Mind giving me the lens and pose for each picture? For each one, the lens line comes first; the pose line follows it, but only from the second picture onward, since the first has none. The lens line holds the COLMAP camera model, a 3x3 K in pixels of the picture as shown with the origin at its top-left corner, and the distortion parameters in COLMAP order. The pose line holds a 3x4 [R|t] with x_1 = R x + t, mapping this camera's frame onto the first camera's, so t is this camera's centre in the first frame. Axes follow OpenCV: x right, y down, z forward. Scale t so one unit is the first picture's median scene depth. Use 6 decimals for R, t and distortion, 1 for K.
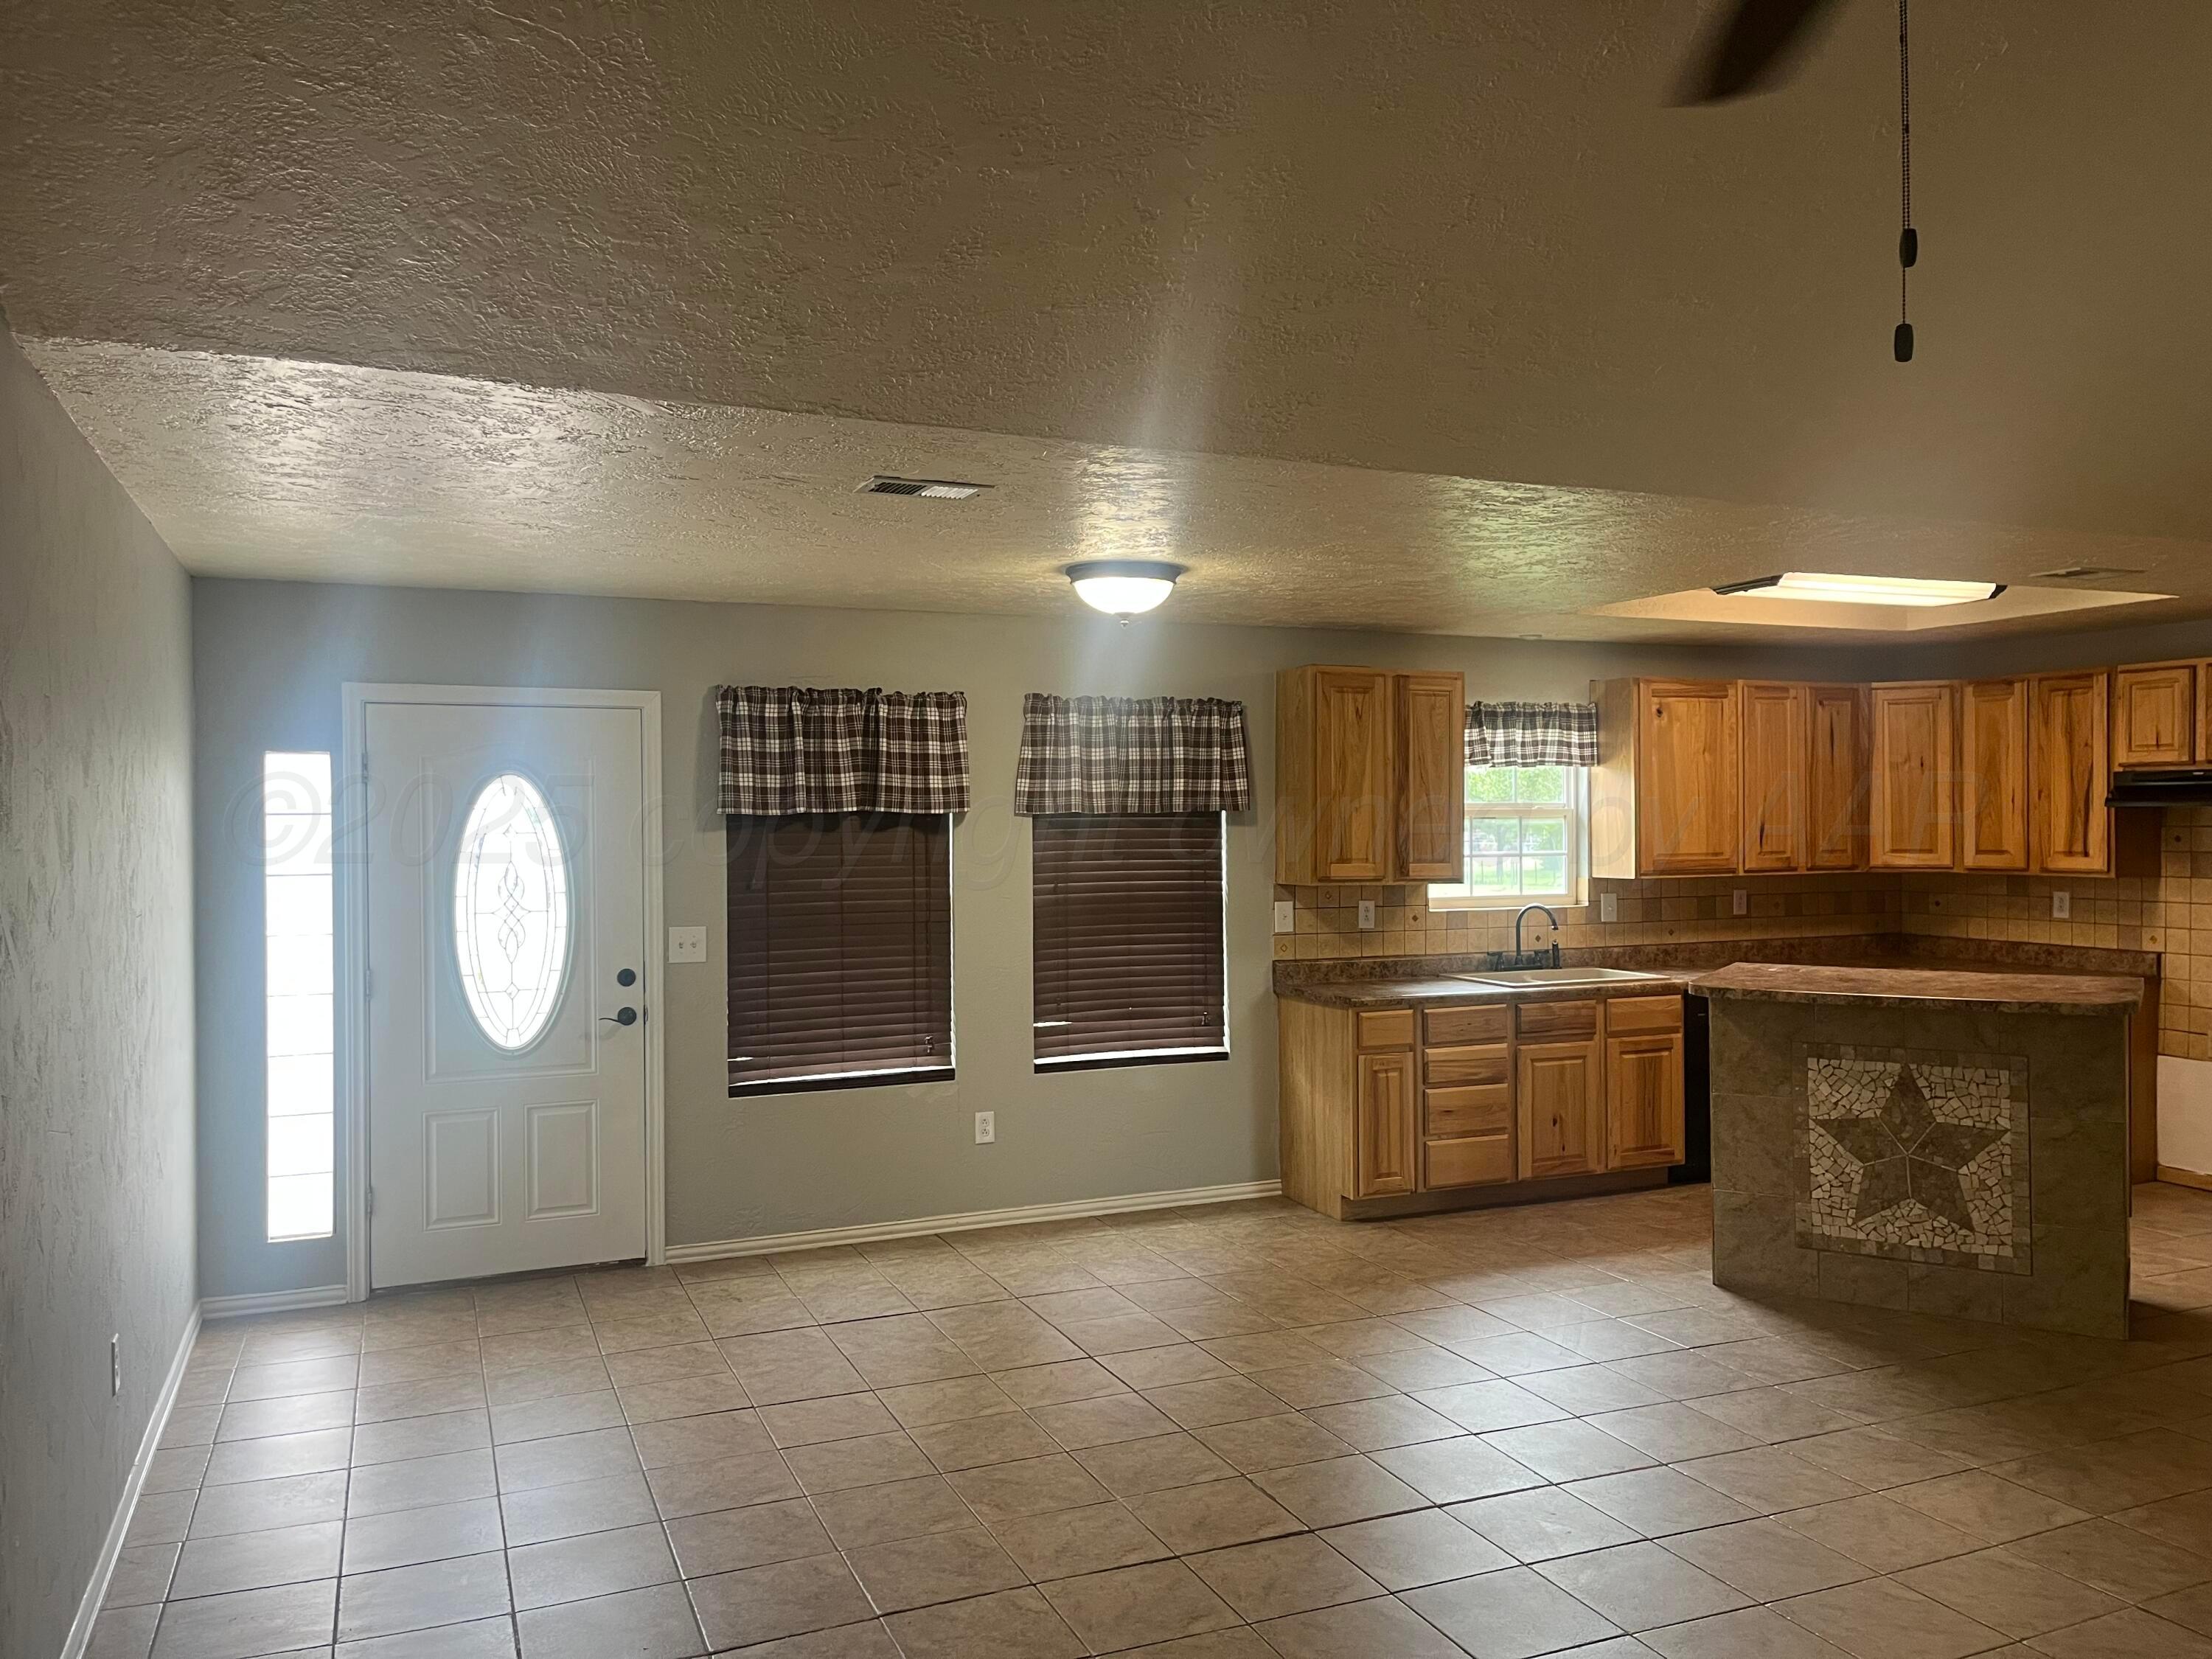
lens RADIAL K [[1675.4, 0, 1110.6], [0, 1675.4, 832.4], [0, 0, 1]] dist [0.050391, -0.061321]
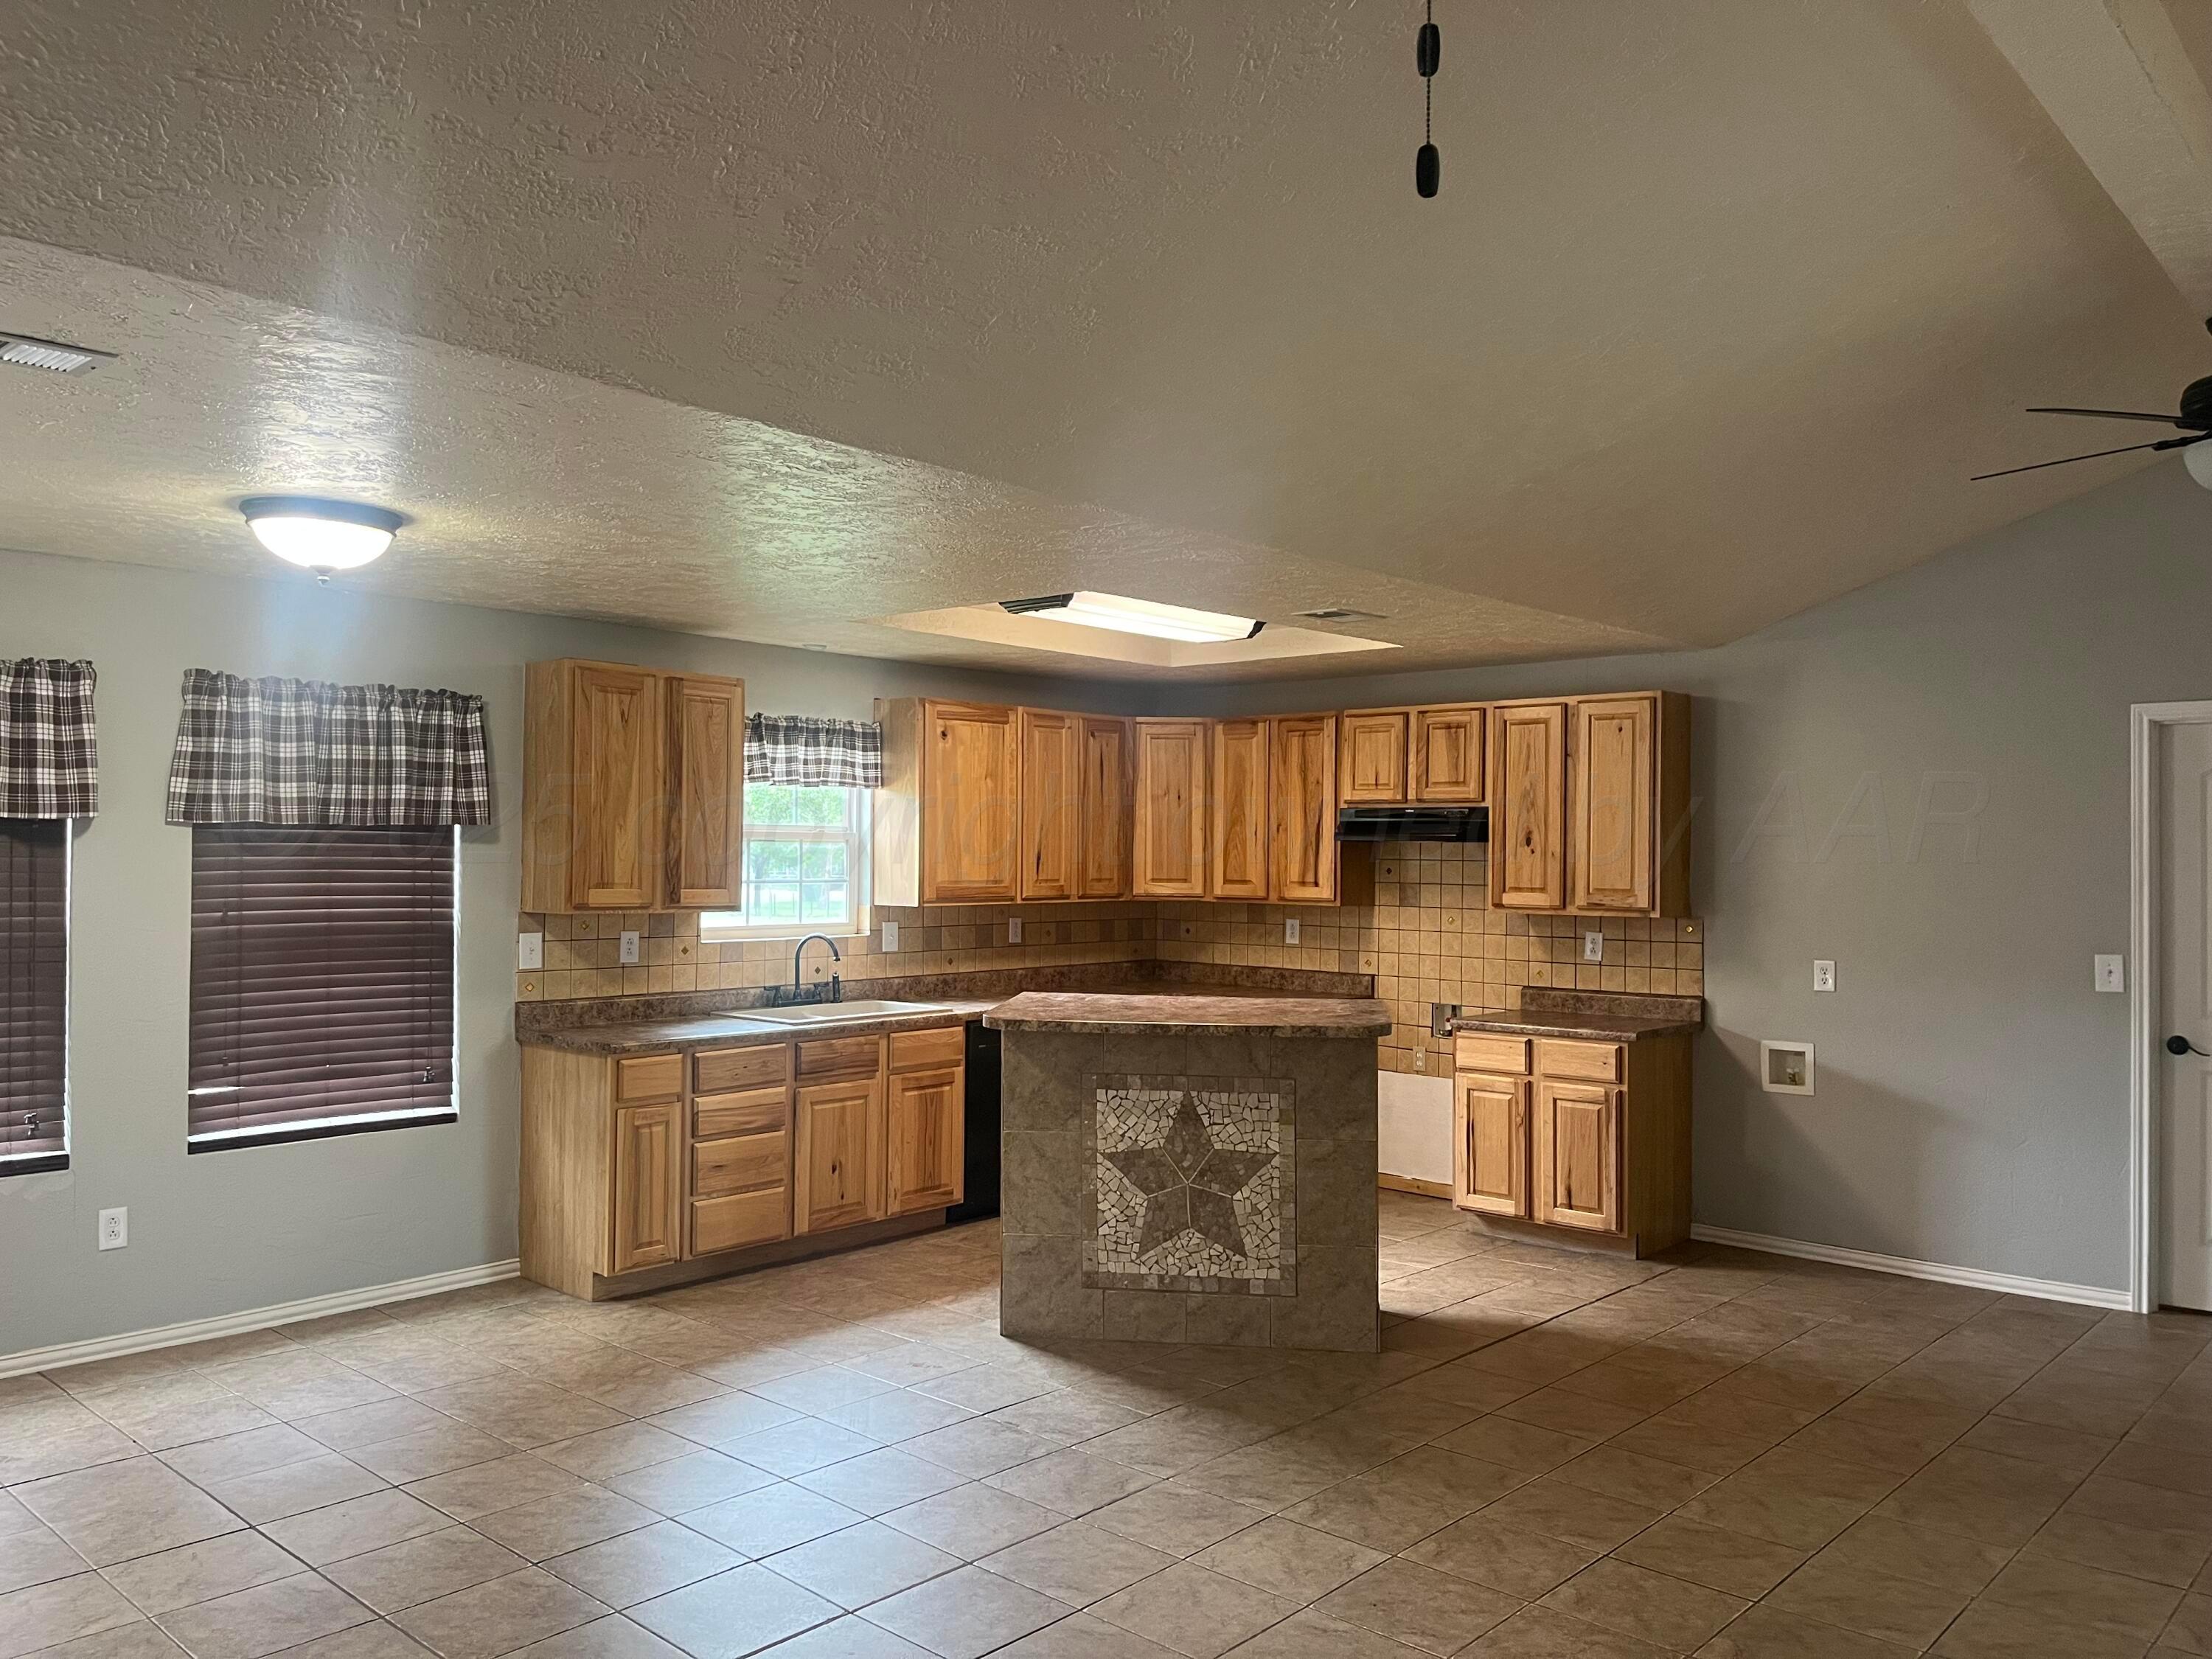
lens RADIAL K [[1675.4, 0, 1107.6], [0, 1675.4, 841.2], [0, 0, 1]] dist [0.050391, -0.061321]
pose [[0.907285, 0.018160, 0.420124, 0.009927], [-0.012370, 0.999787, -0.016503, 0.005824], [-0.420334, 0.009776, 0.907317, 0.109909]]
